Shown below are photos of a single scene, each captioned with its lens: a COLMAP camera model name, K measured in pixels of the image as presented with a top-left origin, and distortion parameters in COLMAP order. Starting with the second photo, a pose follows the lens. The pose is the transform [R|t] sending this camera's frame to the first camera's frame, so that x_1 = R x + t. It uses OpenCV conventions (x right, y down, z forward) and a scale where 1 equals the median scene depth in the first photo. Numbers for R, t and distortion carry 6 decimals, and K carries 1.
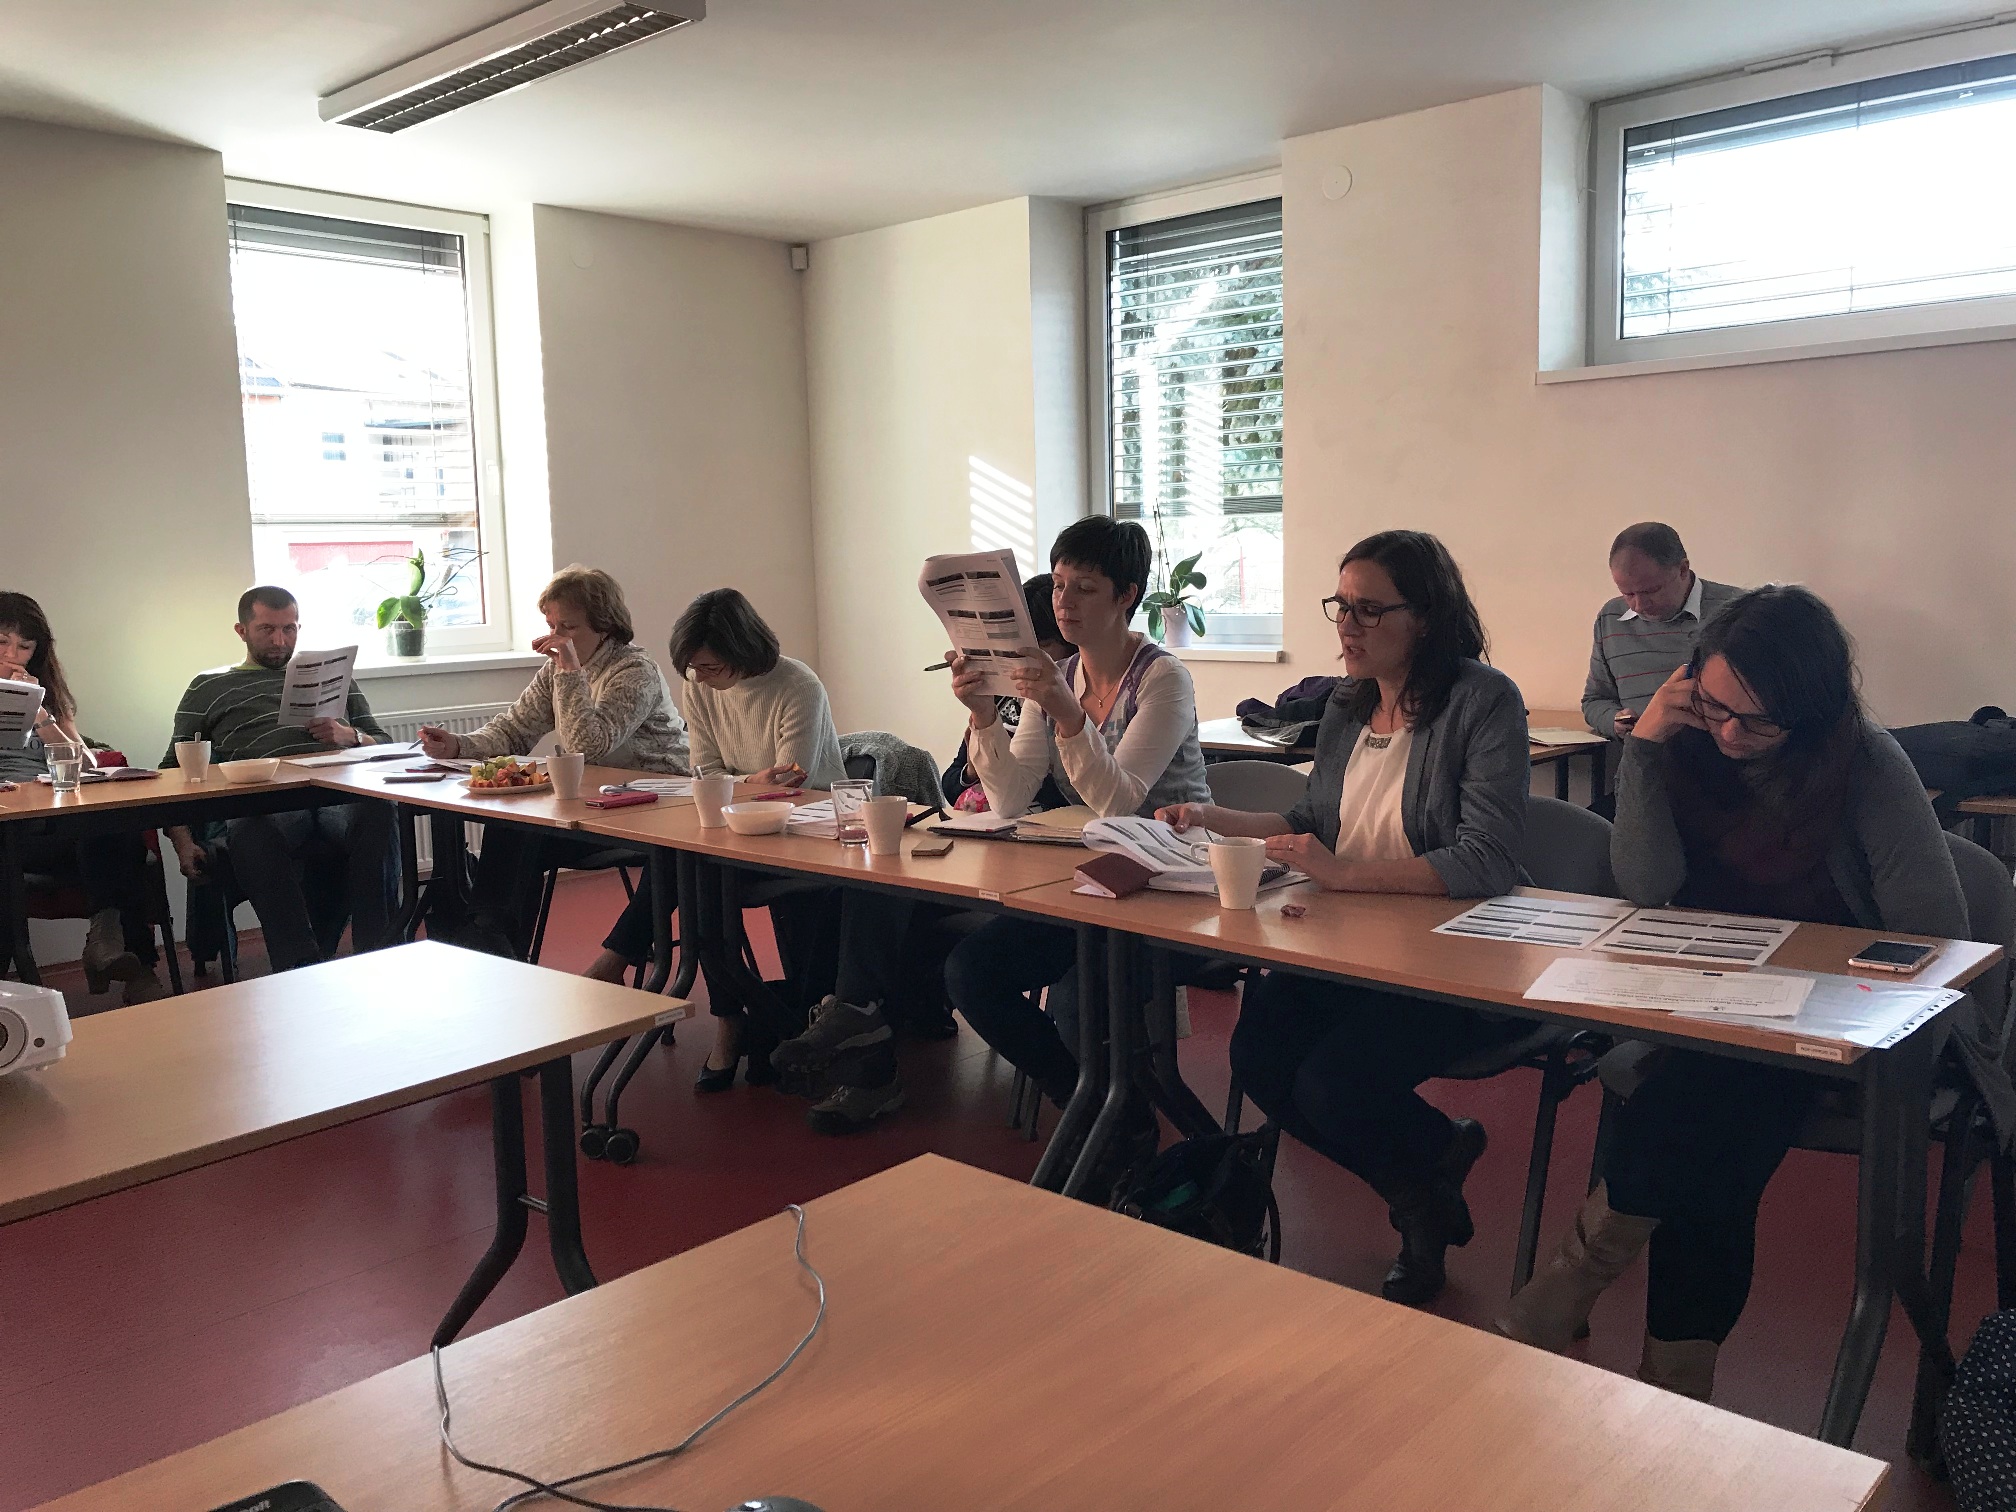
lens RADIAL K [[1663.8, 0, 950.6], [0, 1663.8, 754.5], [0, 0, 1]] dist [0.010581, -0.002704]
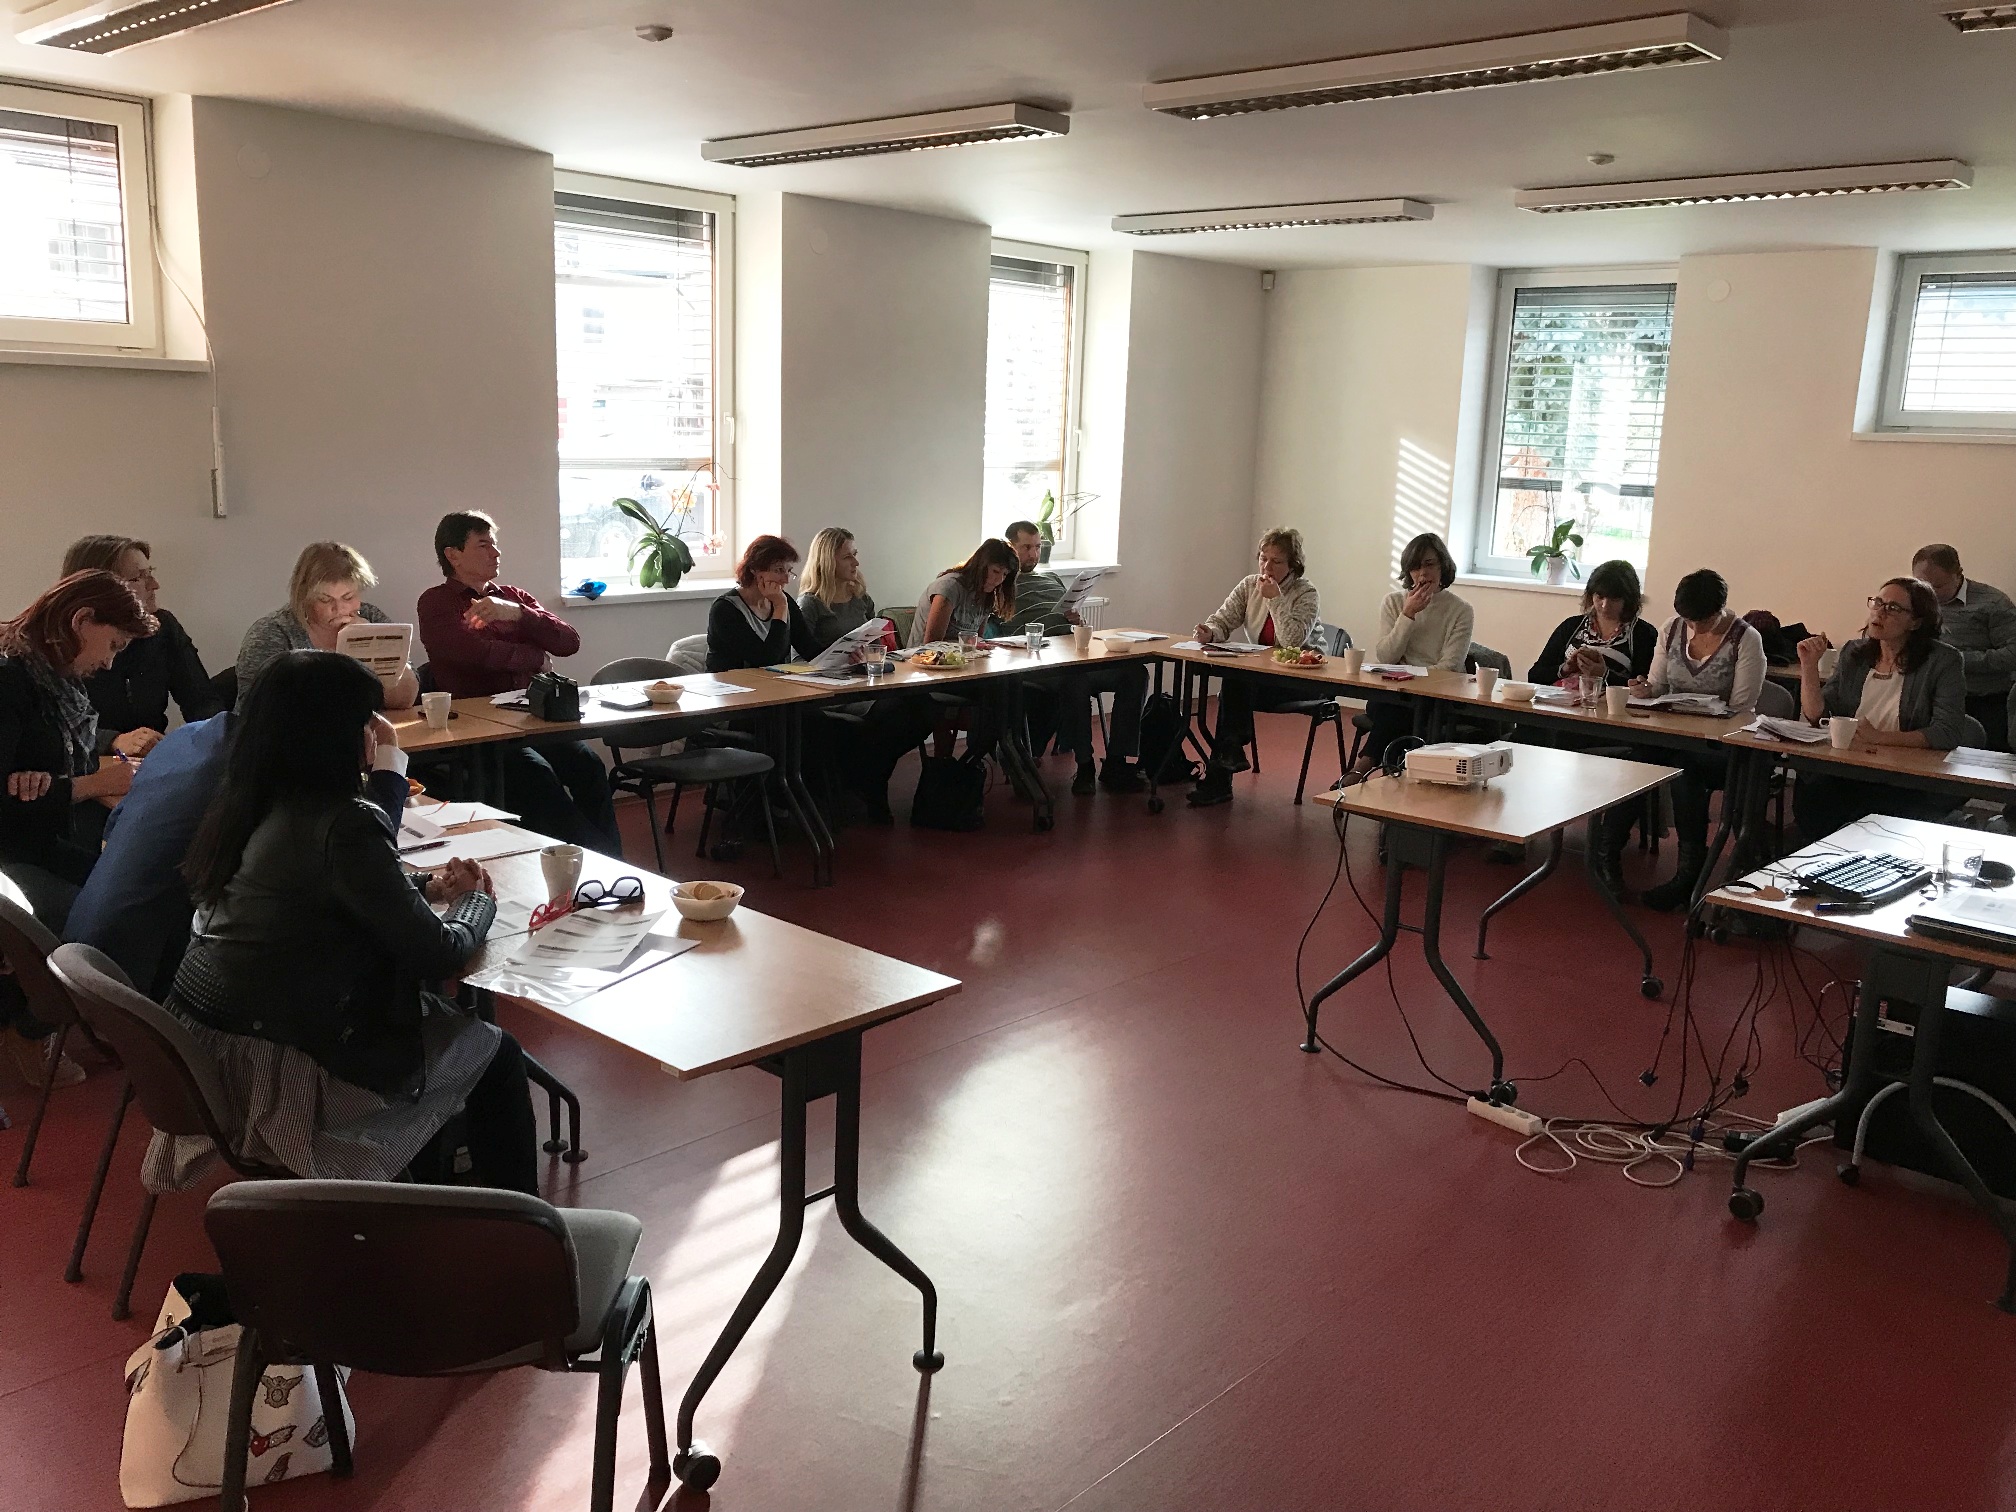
lens RADIAL K [[1667.8, 0, 1008.0], [0, 1667.8, 756.0], [0, 0, 1]] dist [0.021349, -0.019908]
pose [[0.997032, 0.049313, 0.059124, -0.521783], [-0.054177, 0.995017, 0.083697, -0.012976], [-0.054702, -0.086652, 0.994736, -0.564676]]
